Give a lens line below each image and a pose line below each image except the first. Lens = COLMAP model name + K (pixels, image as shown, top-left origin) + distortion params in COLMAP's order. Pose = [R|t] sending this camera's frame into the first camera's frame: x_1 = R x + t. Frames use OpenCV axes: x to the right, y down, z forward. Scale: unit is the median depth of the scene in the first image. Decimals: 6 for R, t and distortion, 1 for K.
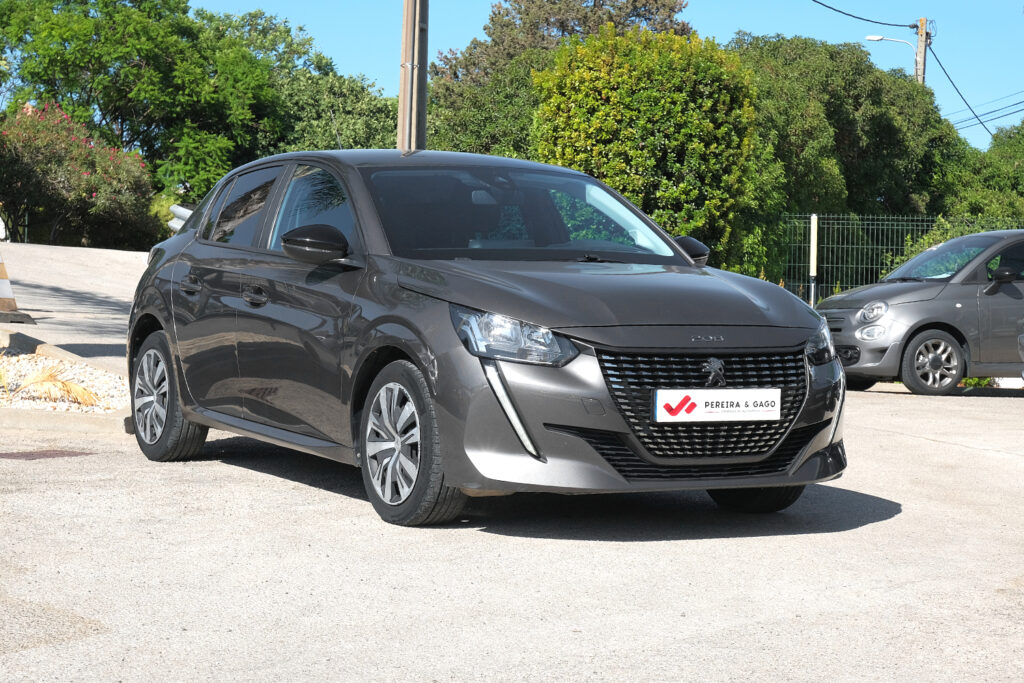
lens RADIAL K [[2101.7, 0, 512.0], [0, 2101.7, 341.5], [0, 0, 1]] dist [-0.047511, 0.157529]
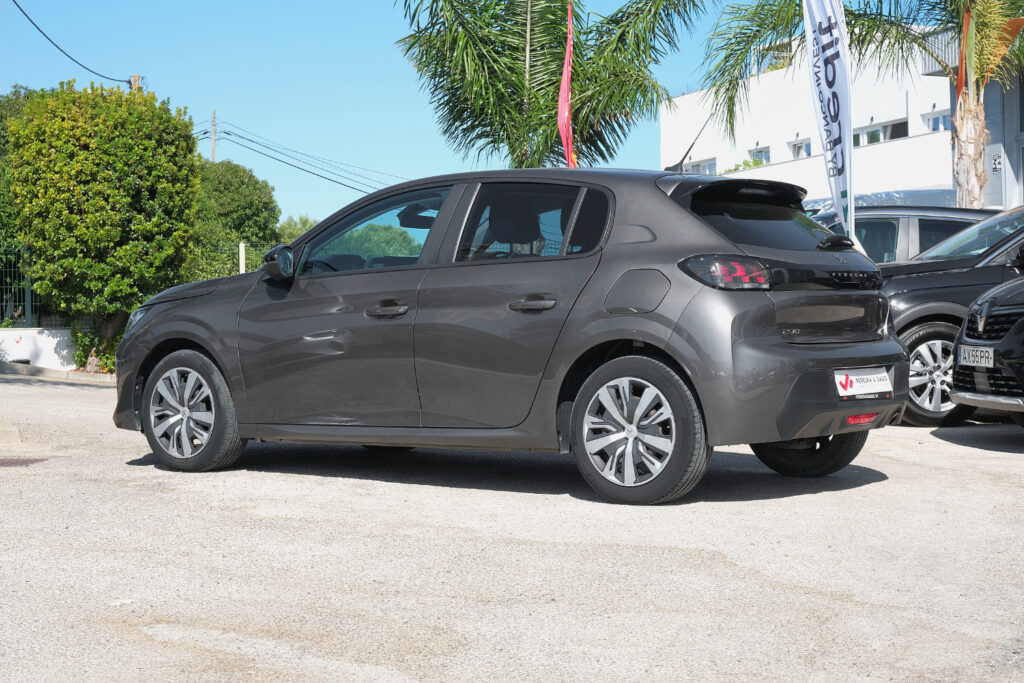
lens RADIAL K [[1841.8, 0, 547.8], [0, 1841.8, 341.6], [0, 0, 1]] dist [-0.111393, -0.045838]
pose [[0.882638, -0.041305, 0.468236, -0.205239], [0.044689, 0.998993, 0.003885, -0.000868], [-0.467925, 0.017496, 0.883595, 0.001860]]
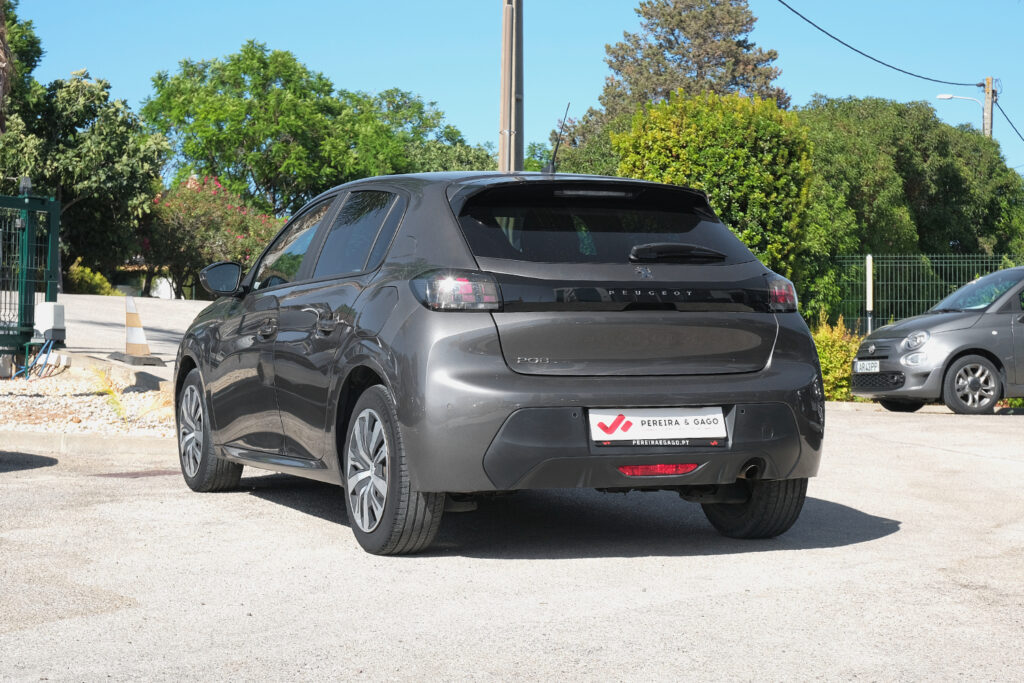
lens RADIAL K [[1904.0, 0, 512.0], [0, 1904.0, 341.5], [0, 0, 1]] dist [-0.035789, 0.012037]
pose [[0.997539, -0.022212, -0.066499, 0.023021], [0.020713, 0.999517, -0.023155, 0.004732], [0.066982, 0.021720, 0.997518, -0.013568]]
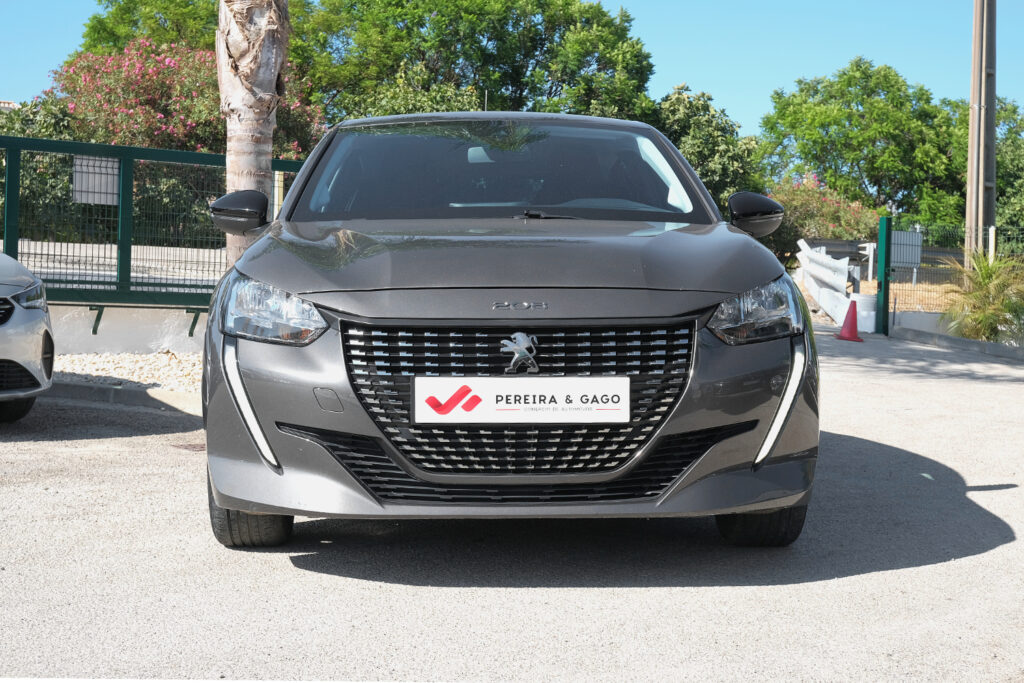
lens RADIAL K [[1506.8, 0, 512.0], [0, 1506.8, 341.5], [0, 0, 1]] dist [-0.028878, 0.005297]
pose [[0.893253, -0.007998, -0.449483, 0.111818], [0.003413, 0.999934, -0.011011, 0.005664], [0.449541, 0.008302, 0.893221, 0.190777]]
